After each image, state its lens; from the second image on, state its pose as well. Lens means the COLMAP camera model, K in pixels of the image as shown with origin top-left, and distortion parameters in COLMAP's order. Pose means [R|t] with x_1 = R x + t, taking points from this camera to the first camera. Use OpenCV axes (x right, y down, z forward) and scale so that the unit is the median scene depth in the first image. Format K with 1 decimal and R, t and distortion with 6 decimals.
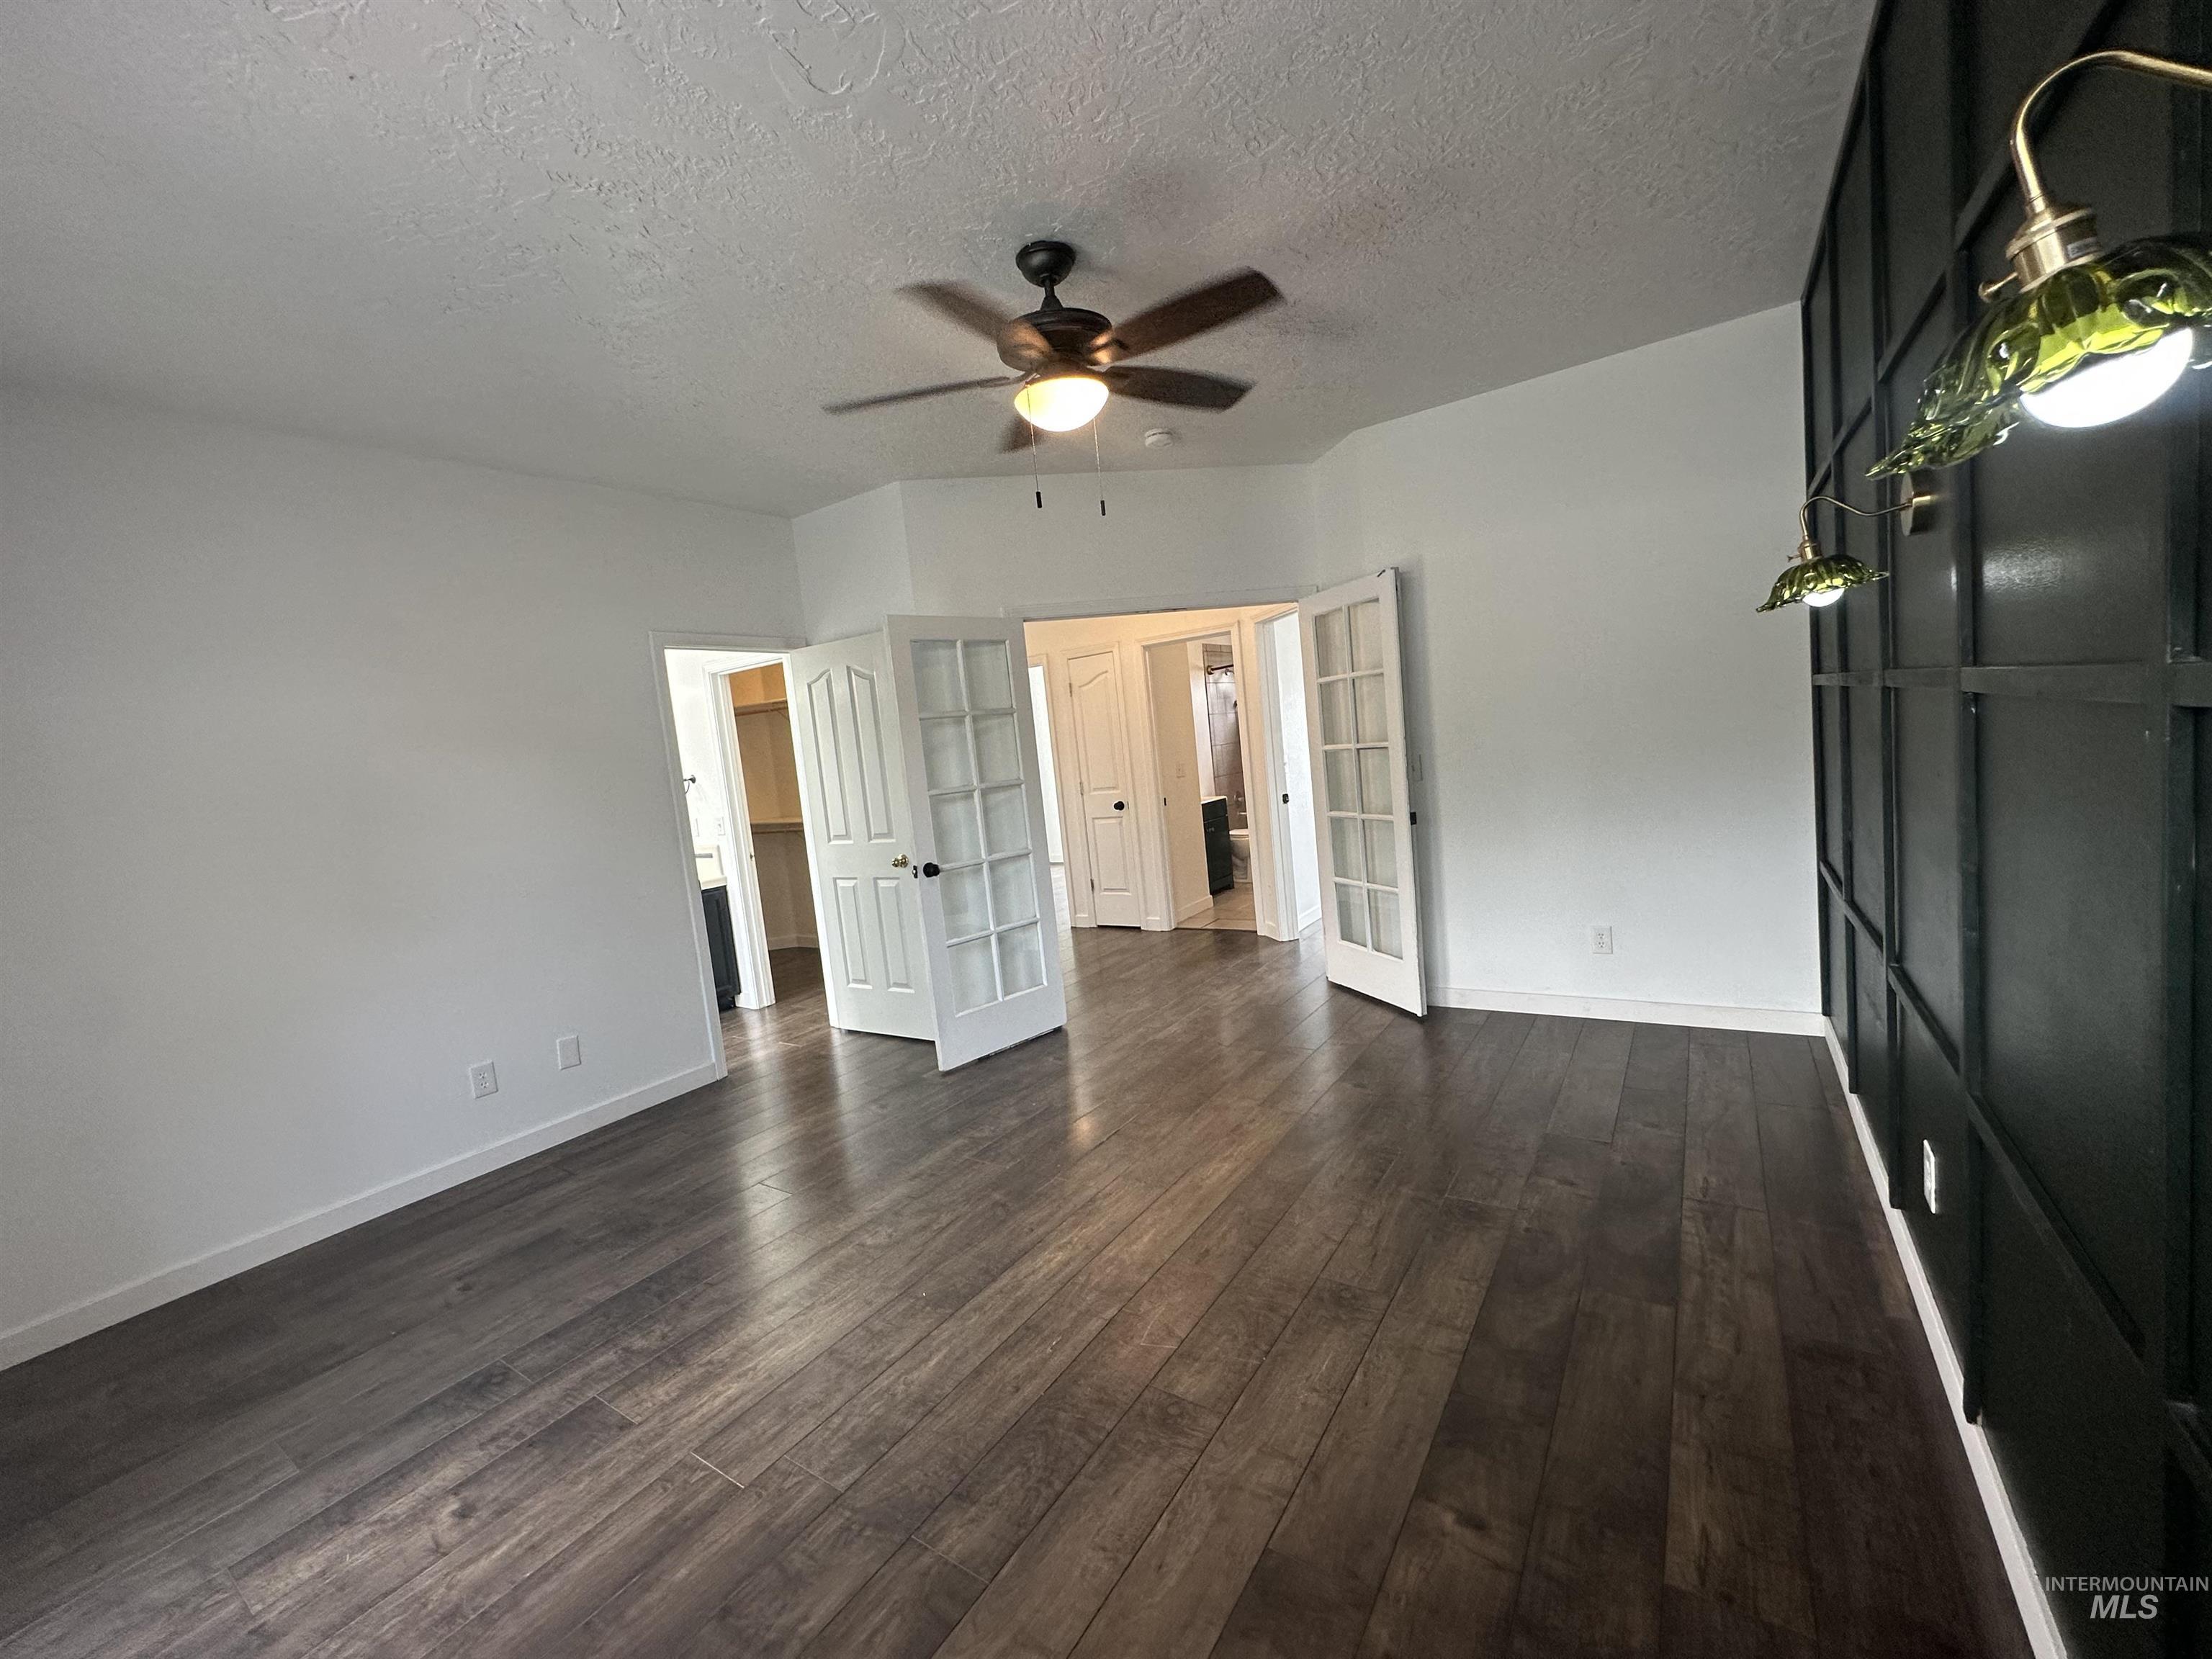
lens RADIAL K [[885.7, 0, 1106.0], [0, 885.7, 829.5], [0, 0, 1]] dist [-0.003738, 0.001050]
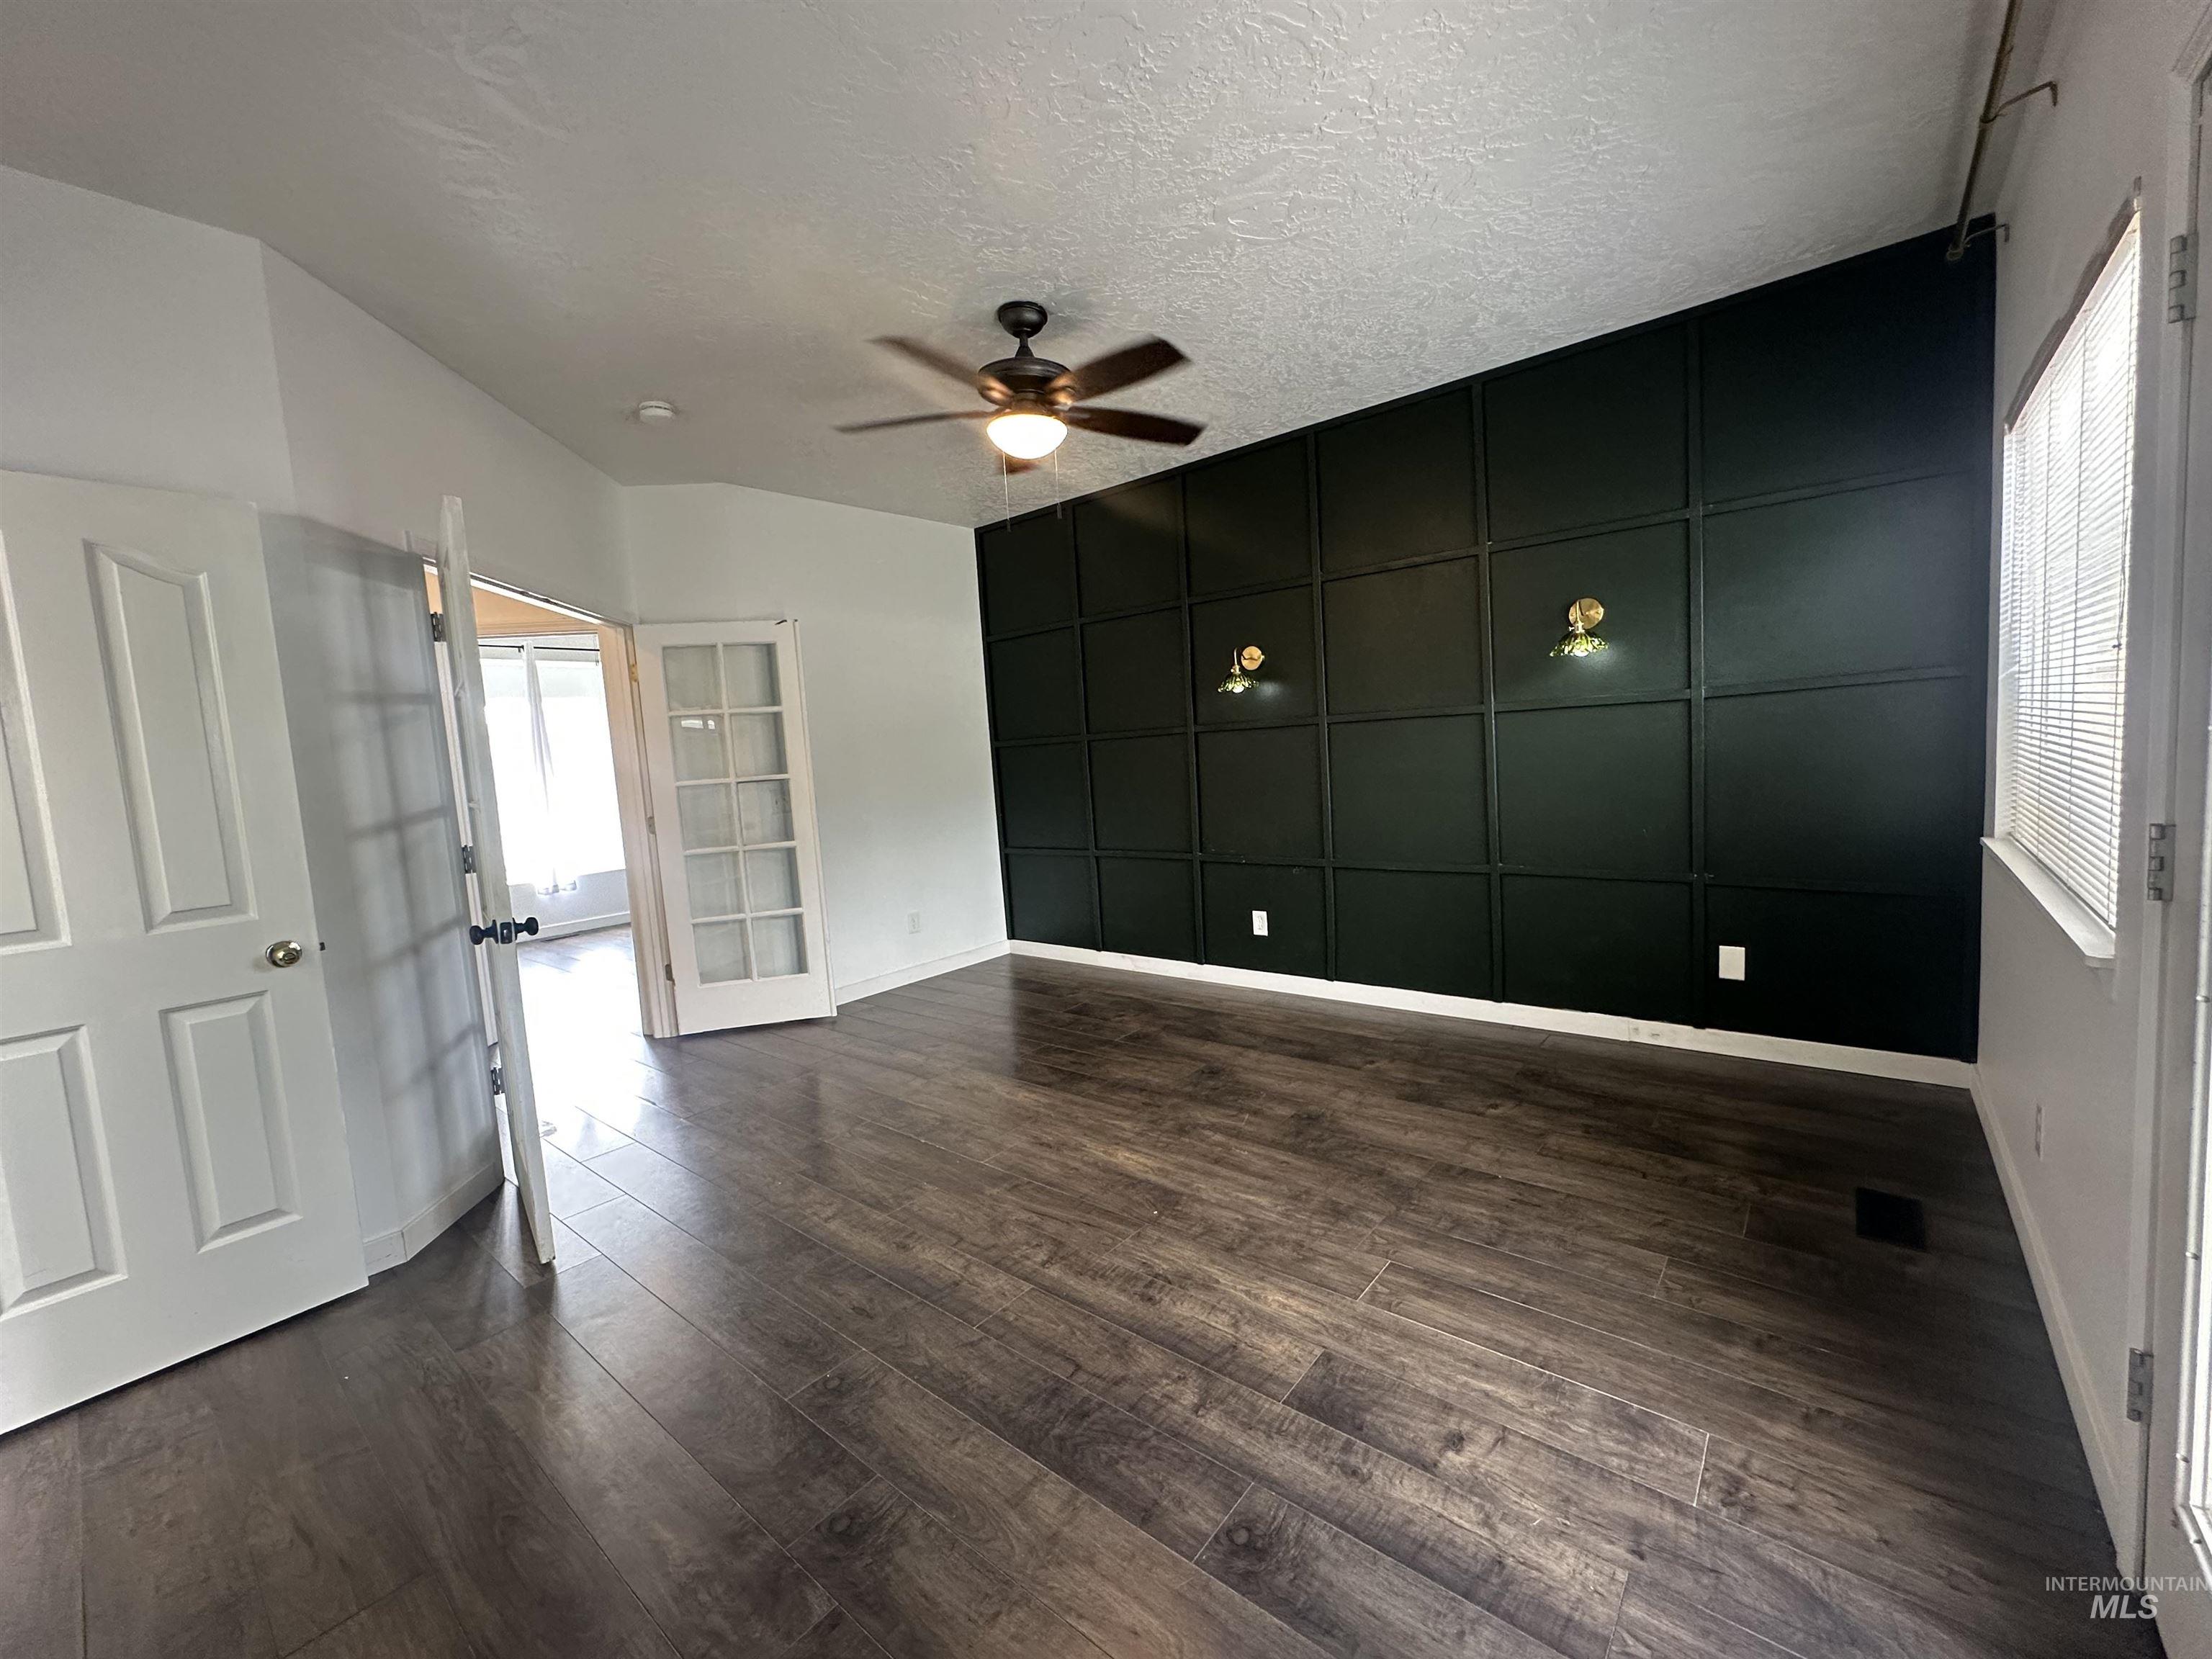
lens RADIAL K [[885.7, 0, 1106.0], [0, 885.7, 829.5], [0, 0, 1]] dist [-0.003738, 0.001050]
pose [[0.108534, -0.000773, 0.994092, -1.534555], [0.151017, 0.988406, -0.015720, 0.099756], [-0.982555, 0.151831, 0.107392, 1.064937]]
